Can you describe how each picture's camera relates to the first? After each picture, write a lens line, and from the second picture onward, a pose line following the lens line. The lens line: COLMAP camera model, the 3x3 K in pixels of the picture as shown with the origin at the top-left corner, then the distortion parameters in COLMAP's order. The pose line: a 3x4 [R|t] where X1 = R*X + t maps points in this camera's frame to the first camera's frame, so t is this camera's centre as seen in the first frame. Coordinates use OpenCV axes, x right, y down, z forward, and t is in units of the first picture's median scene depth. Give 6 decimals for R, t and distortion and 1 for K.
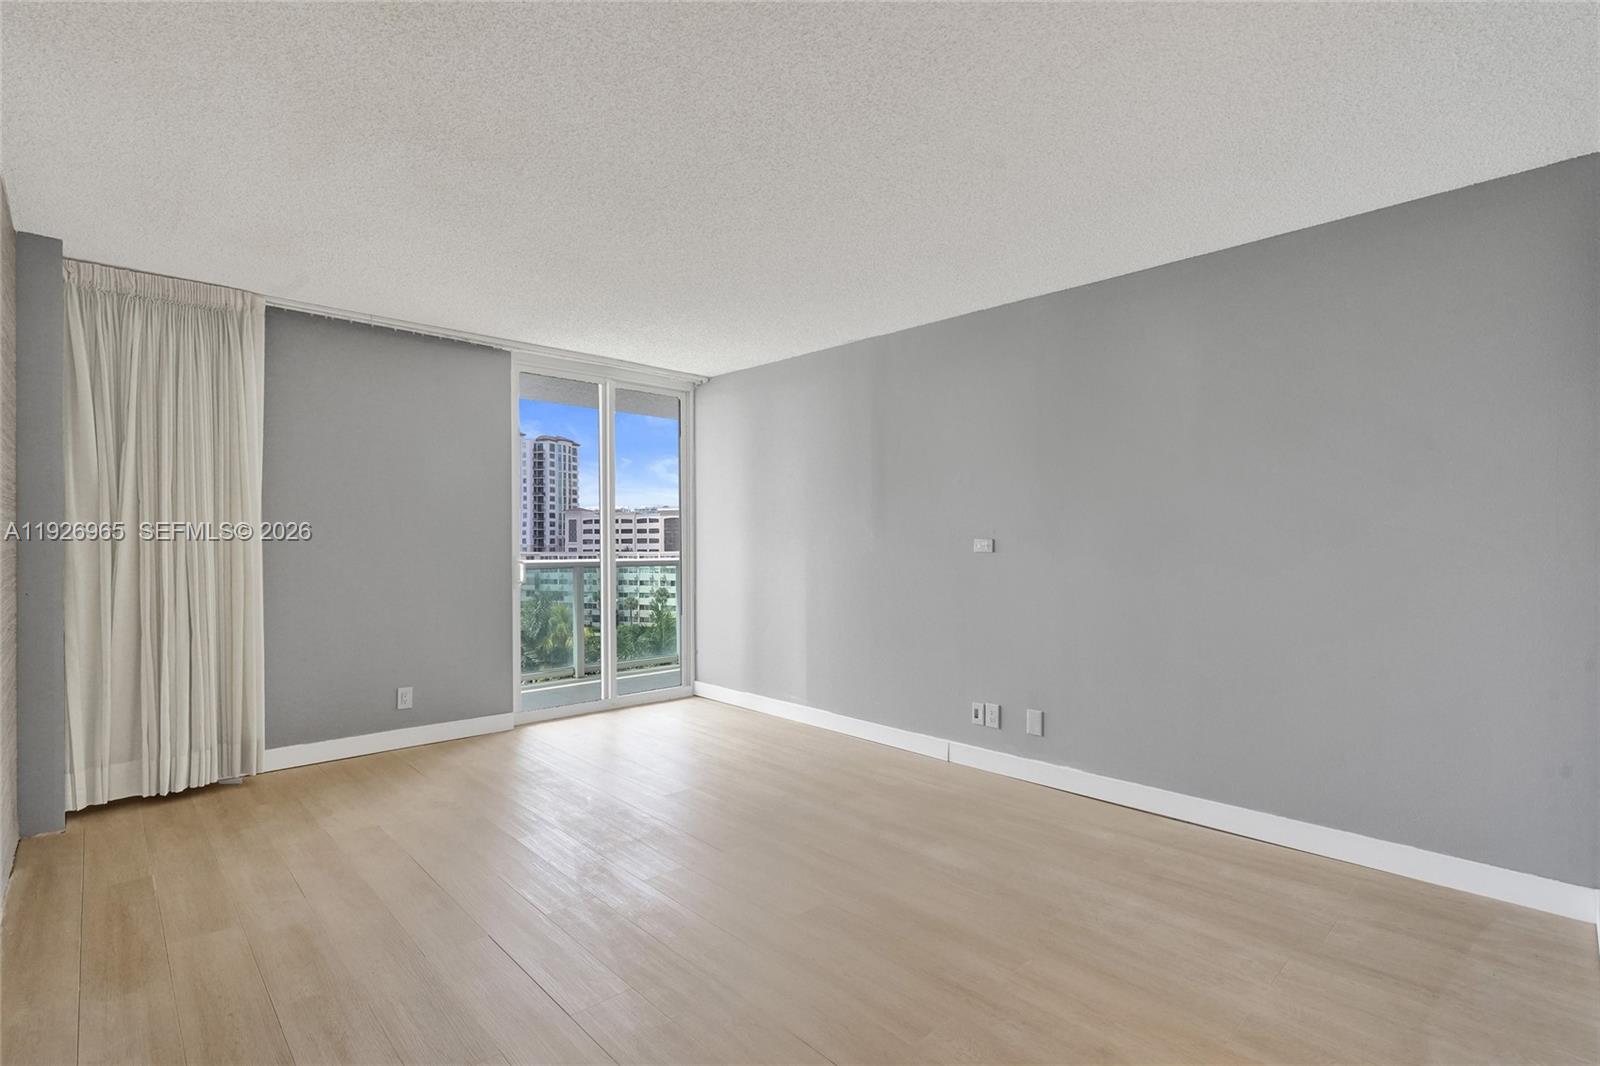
lens RADIAL K [[742.8, 0, 796.2], [0, 742.8, 533.2], [0, 0, 1]] dist [-0.000812, 0.000166]
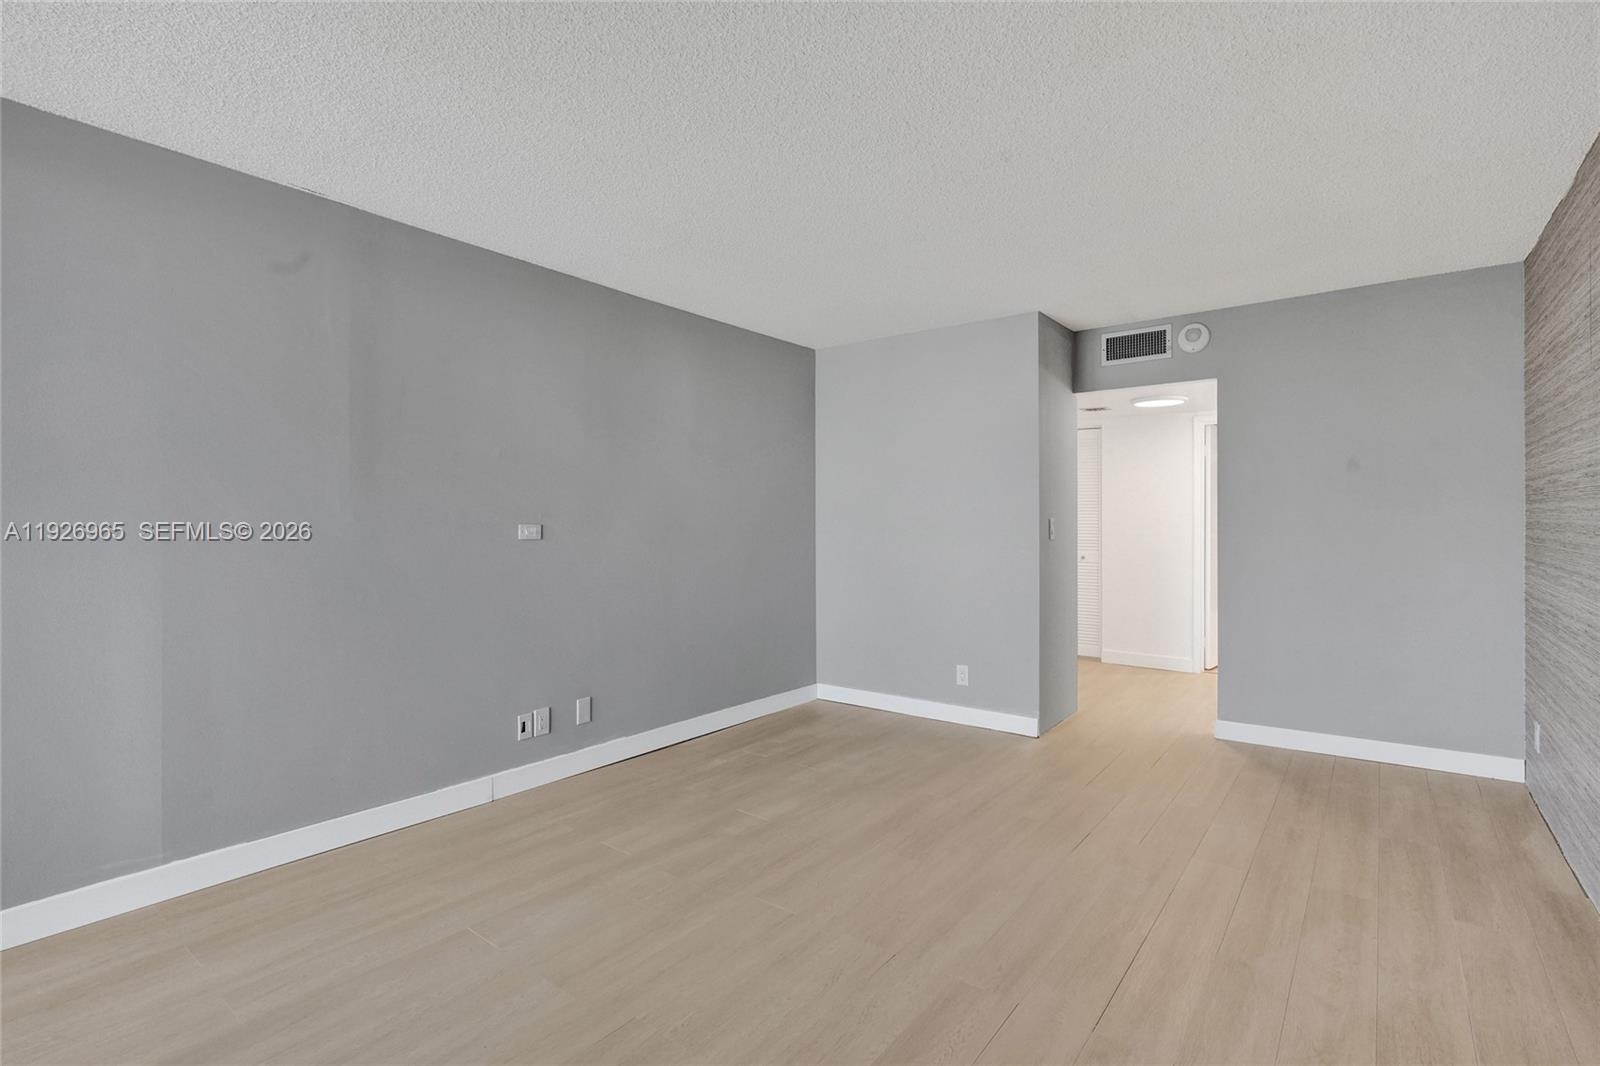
lens RADIAL K [[742.8, 0, 796.2], [0, 742.8, 533.2], [0, 0, 1]] dist [-0.000812, 0.000166]
pose [[-0.148768, -0.012079, 0.988798, -0.666435], [-0.017996, 0.999793, 0.009505, 0.004297], [-0.988708, -0.016380, -0.148955, 0.837840]]
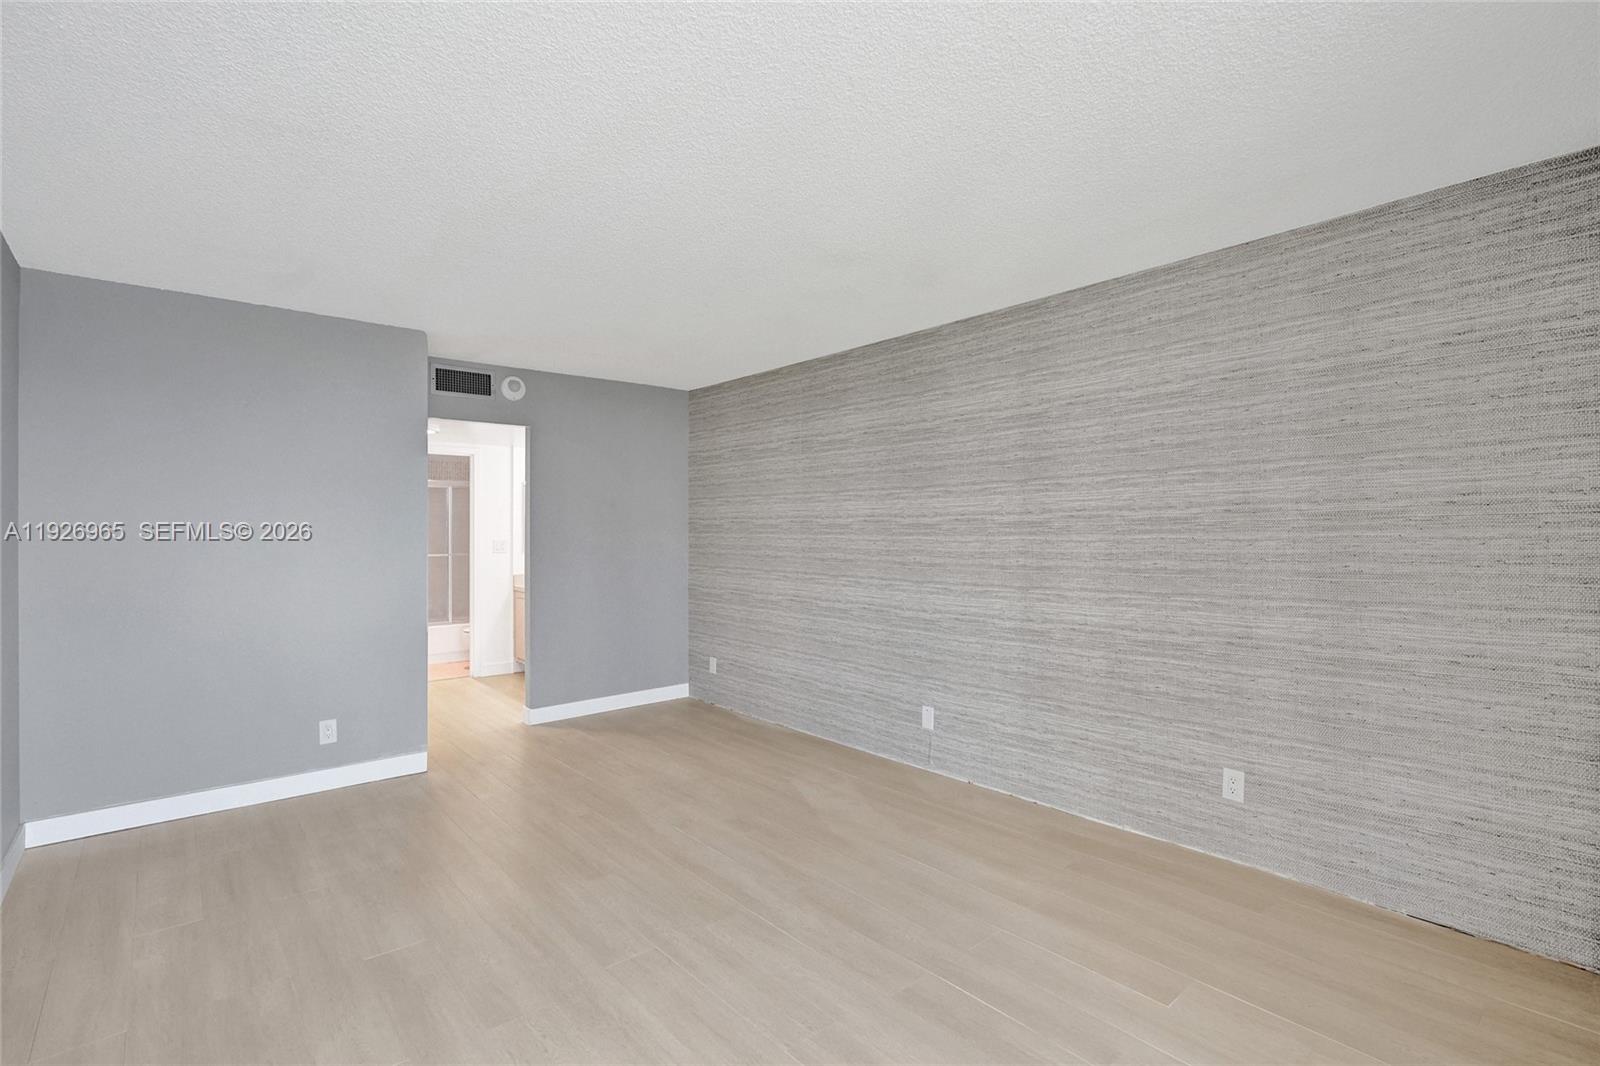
lens RADIAL K [[742.8, 0, 796.2], [0, 742.8, 533.2], [0, 0, 1]] dist [-0.000812, 0.000166]
pose [[-0.998639, 0.001354, 0.052147, -0.218384], [0.000165, 0.999740, -0.022796, -0.004551], [-0.052164, -0.022756, -0.998379, 1.351555]]
